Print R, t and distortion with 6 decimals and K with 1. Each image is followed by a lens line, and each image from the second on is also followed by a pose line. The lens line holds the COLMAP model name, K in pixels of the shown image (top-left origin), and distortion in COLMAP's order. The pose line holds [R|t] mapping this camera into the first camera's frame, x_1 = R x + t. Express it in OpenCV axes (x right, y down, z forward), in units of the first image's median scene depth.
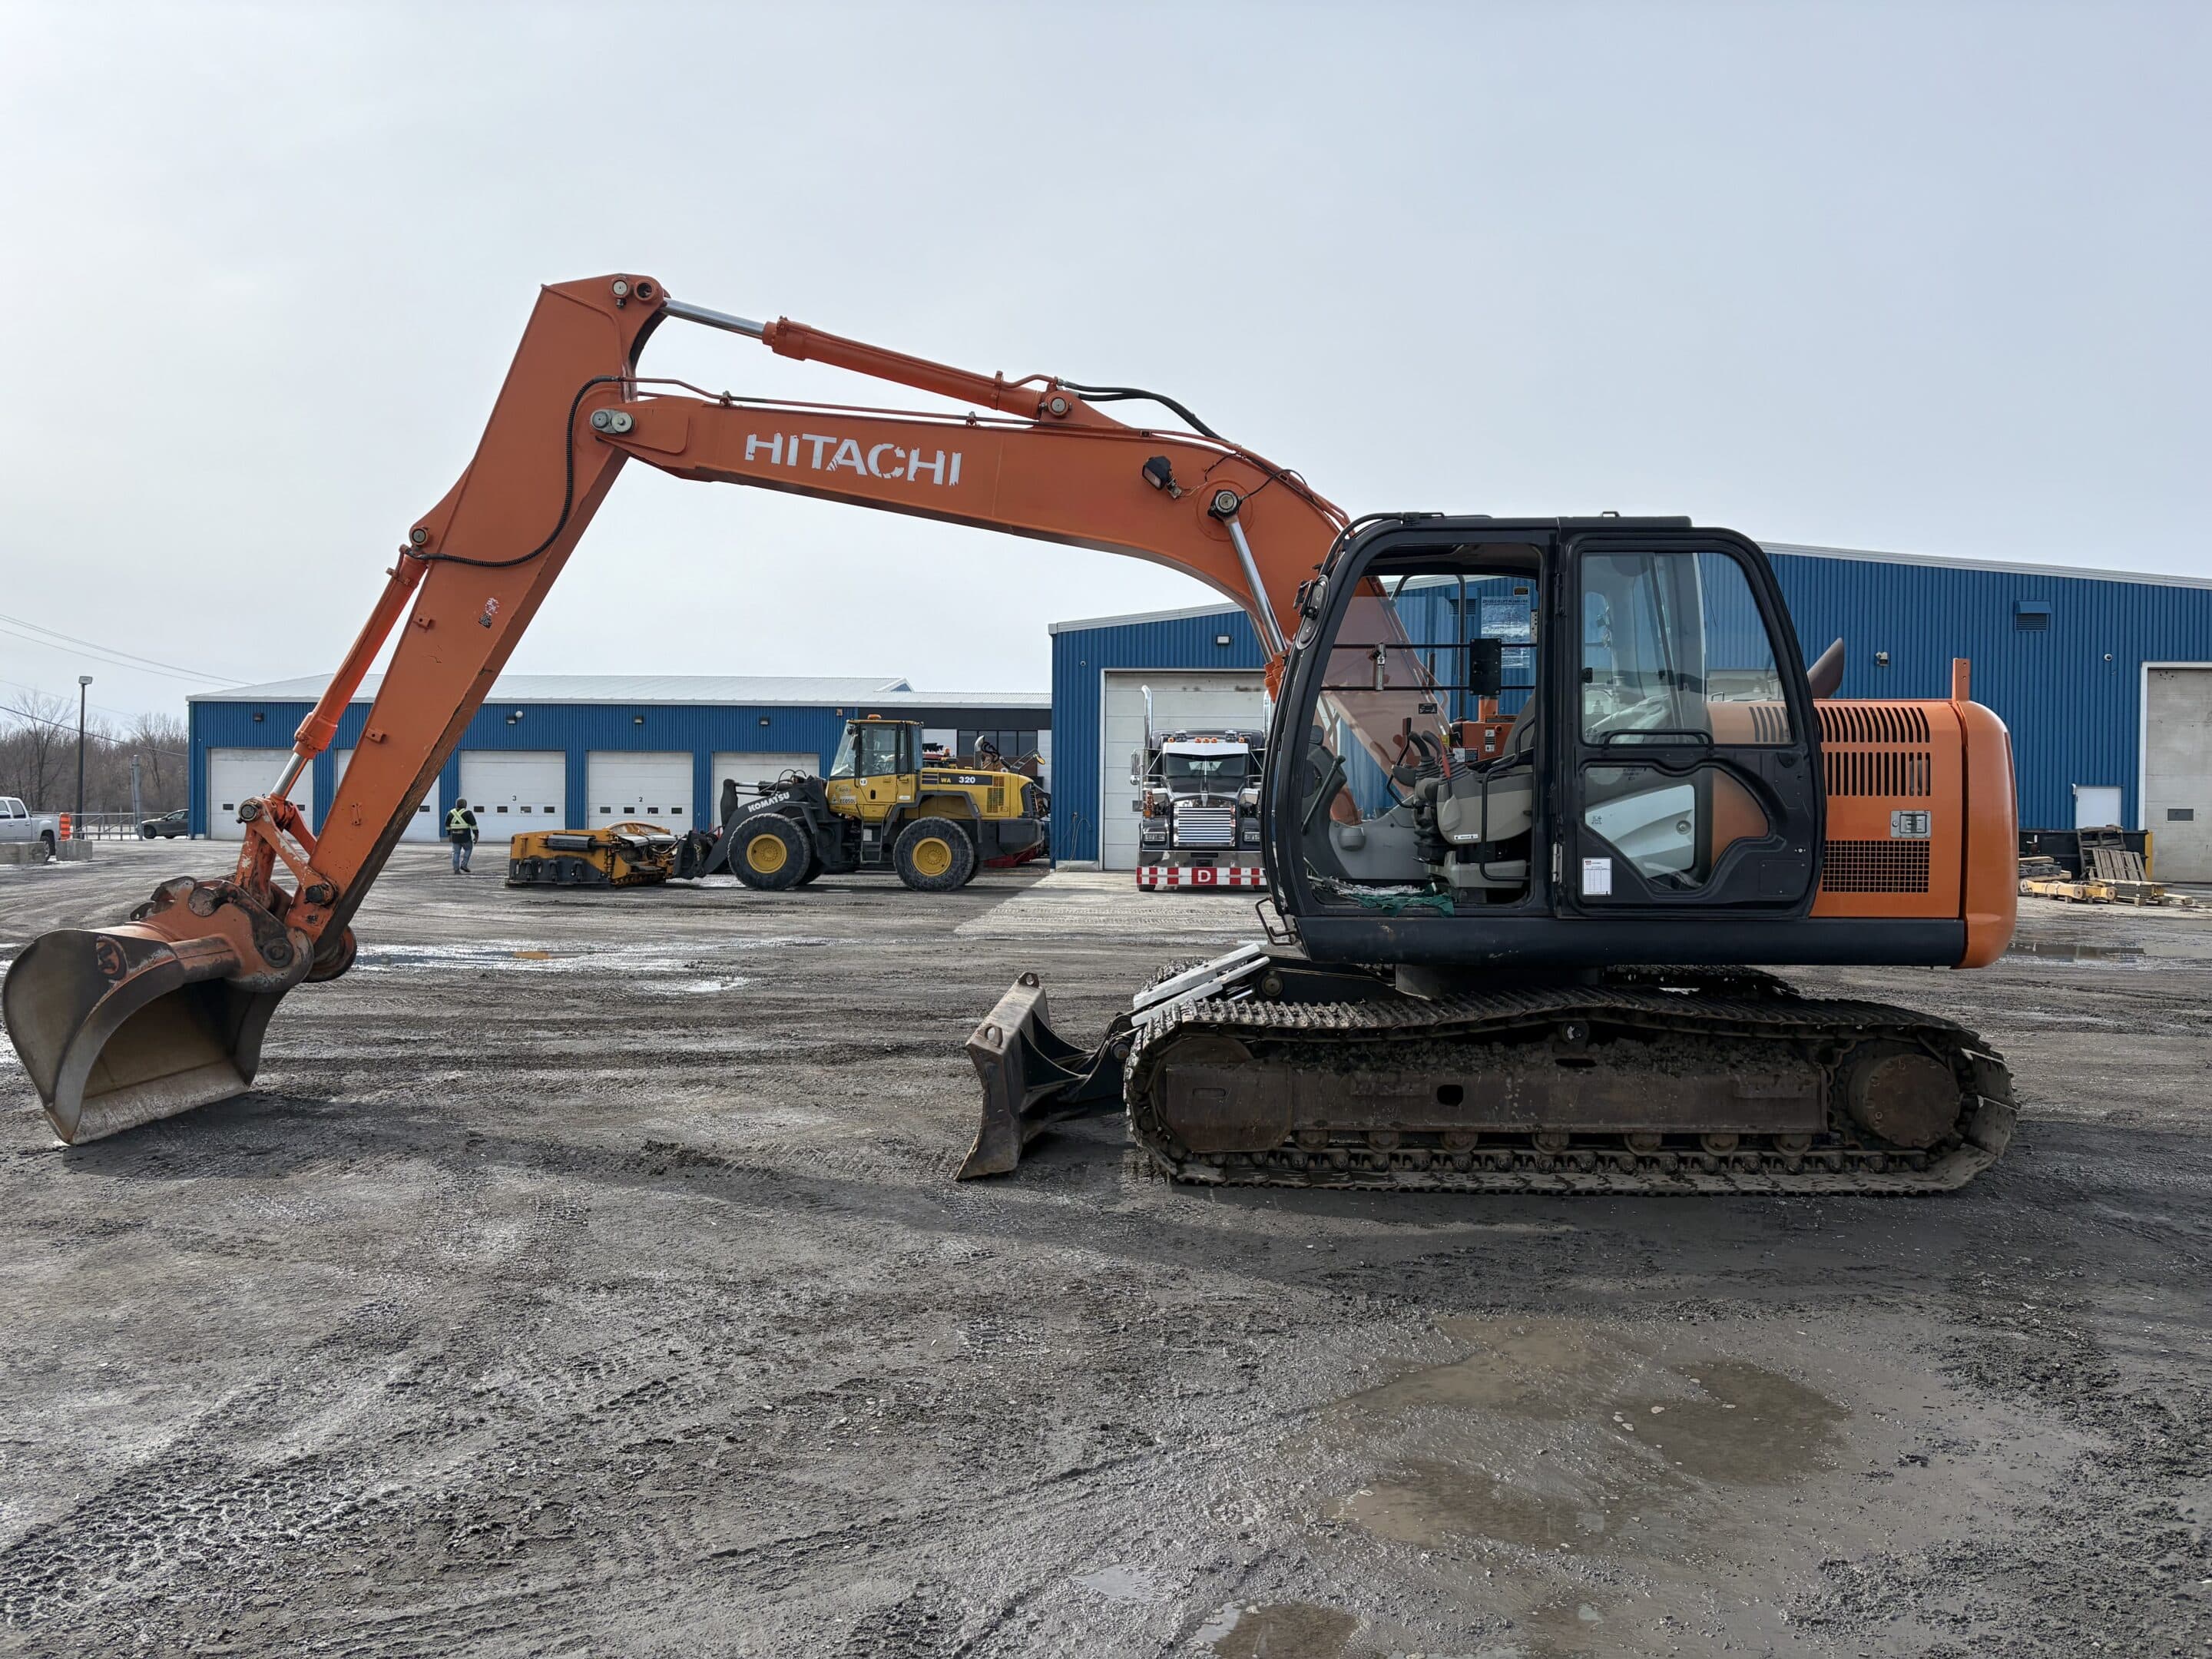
lens RADIAL K [[1654.8, 0, 1087.5], [0, 1654.8, 838.6], [0, 0, 1]] dist [0.041750, 0.002851]
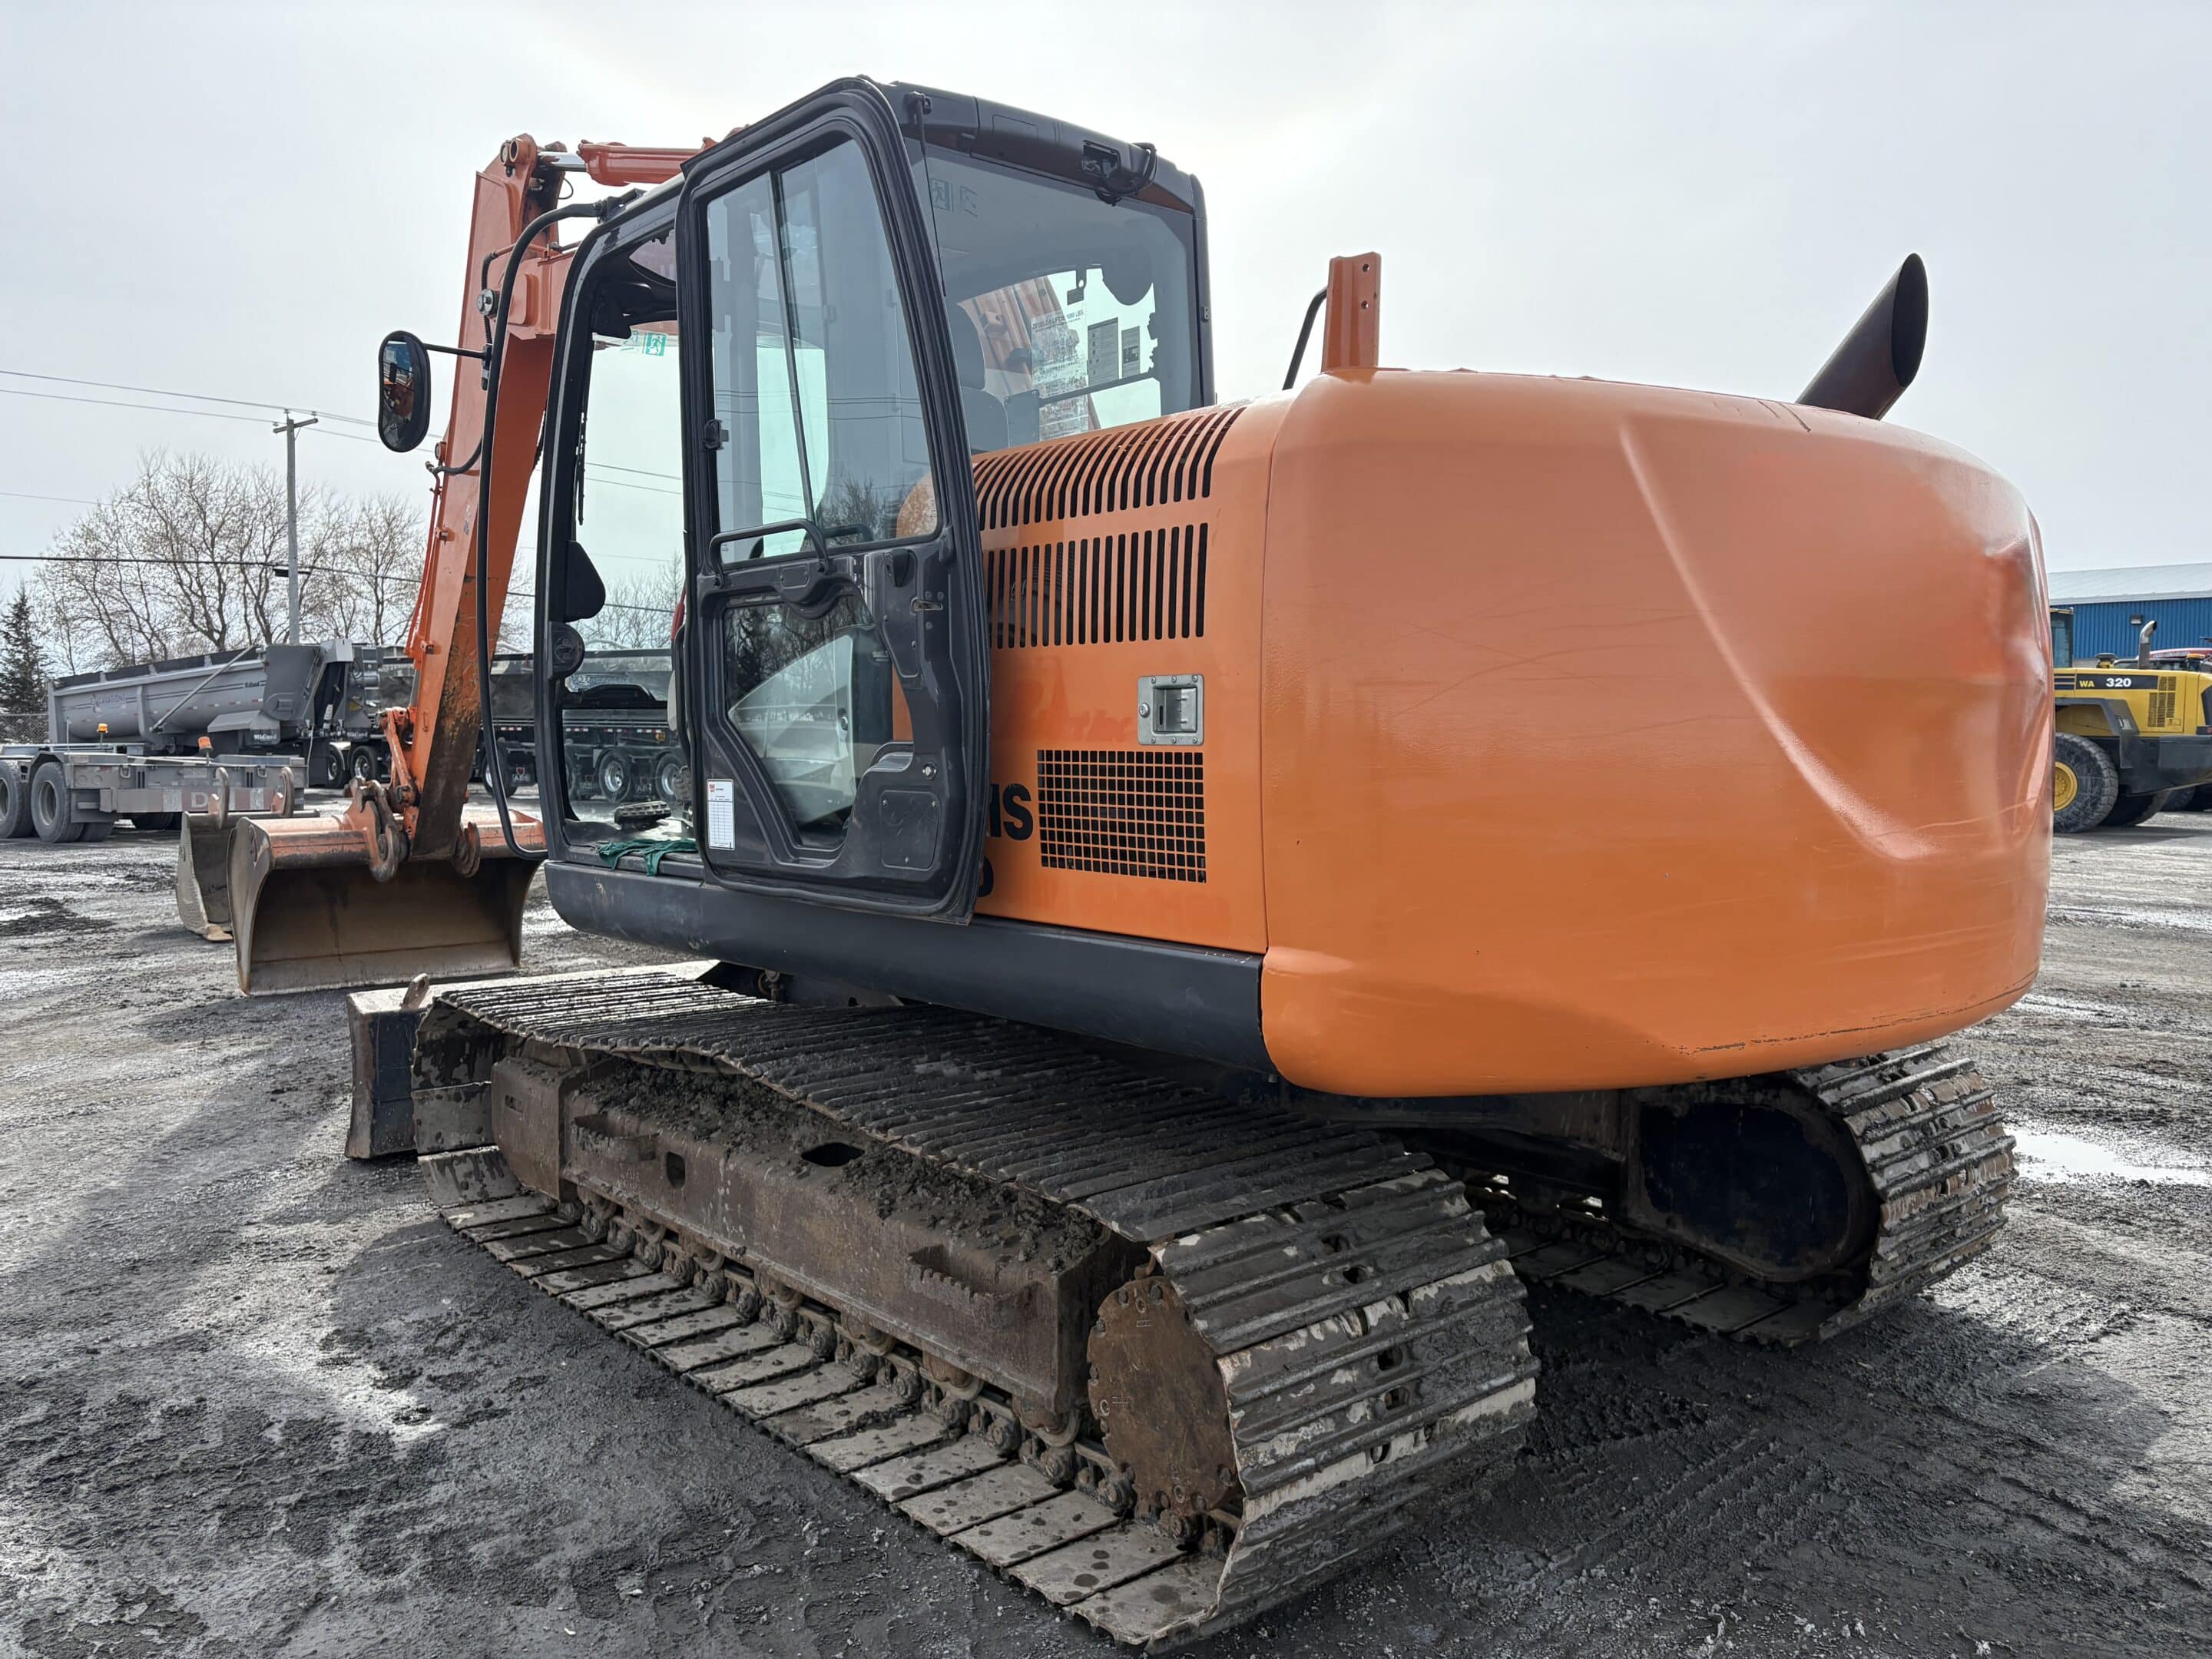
lens RADIAL K [[1654.8, 0, 1087.5], [0, 1654.8, 838.6], [0, 0, 1]] dist [0.041750, 0.002851]
pose [[0.673280, 0.043122, -0.738129, 0.766467], [-0.009239, 0.998711, 0.049918, 0.002490], [0.739330, -0.026789, 0.672811, 0.711397]]
